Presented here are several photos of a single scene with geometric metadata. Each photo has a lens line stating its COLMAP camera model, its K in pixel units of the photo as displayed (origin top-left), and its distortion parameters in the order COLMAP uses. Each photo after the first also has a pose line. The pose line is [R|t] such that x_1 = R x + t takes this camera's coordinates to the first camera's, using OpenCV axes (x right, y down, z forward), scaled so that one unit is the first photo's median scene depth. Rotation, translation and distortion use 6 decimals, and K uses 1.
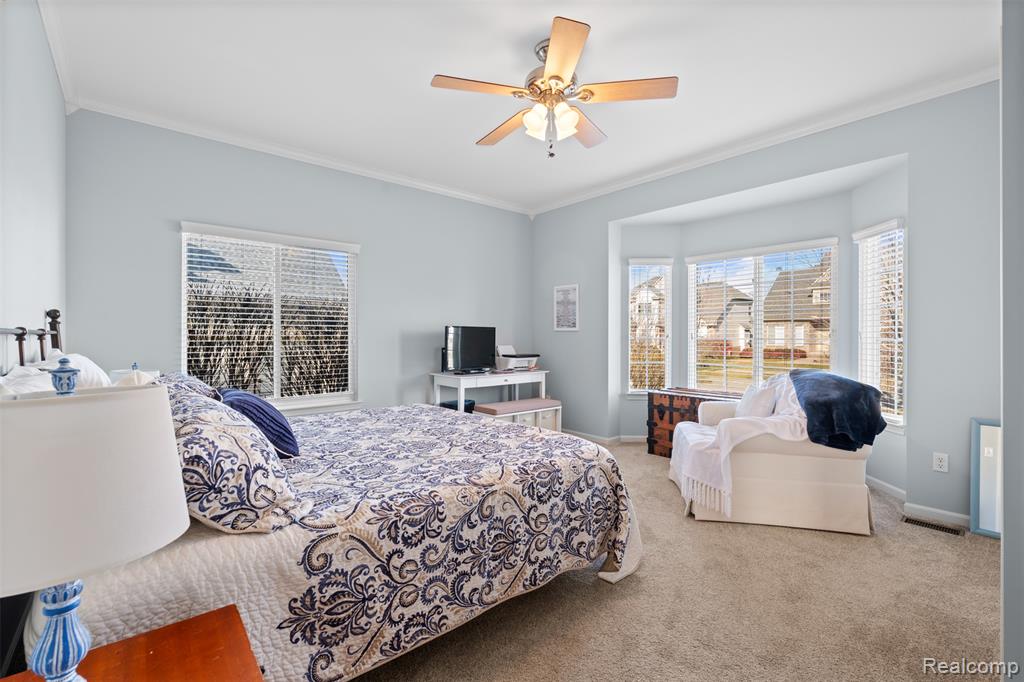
lens RADIAL K [[455.5, 0, 511.3], [0, 455.5, 340.7], [0, 0, 1]] dist [-0.002667, 0.000626]
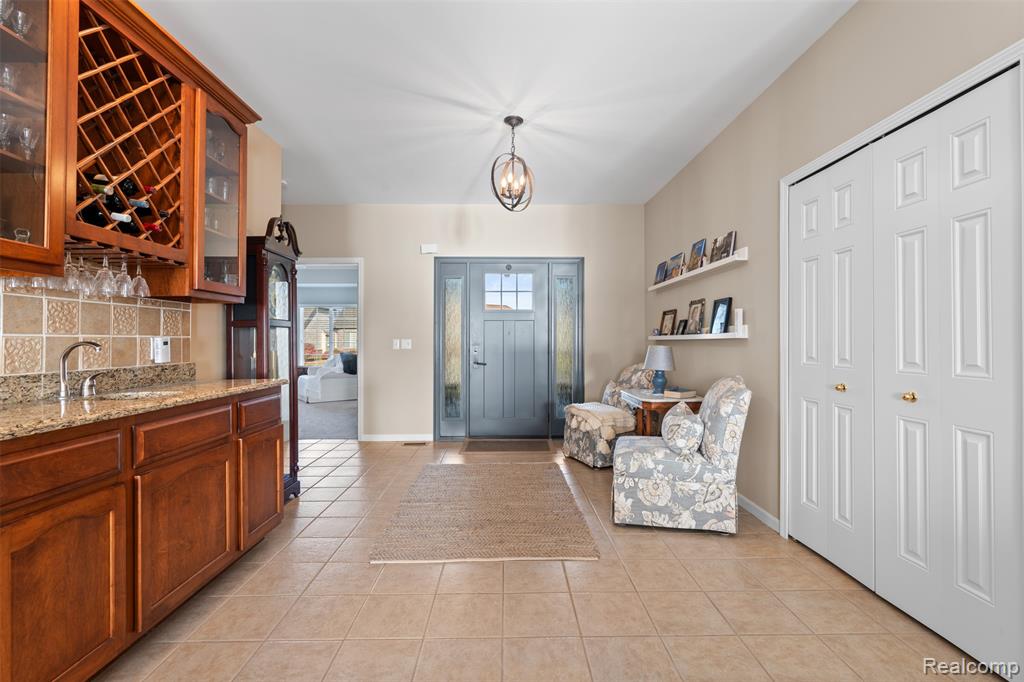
lens RADIAL K [[455.5, 0, 513.0], [0, 455.5, 339.8], [0, 0, 1]] dist [-0.002667, 0.000626]
pose [[0.647943, 0.001430, 0.761688, -0.987796], [0.003669, 0.999981, -0.004998, 0.000489], [-0.761680, 0.006032, 0.647925, -1.915908]]
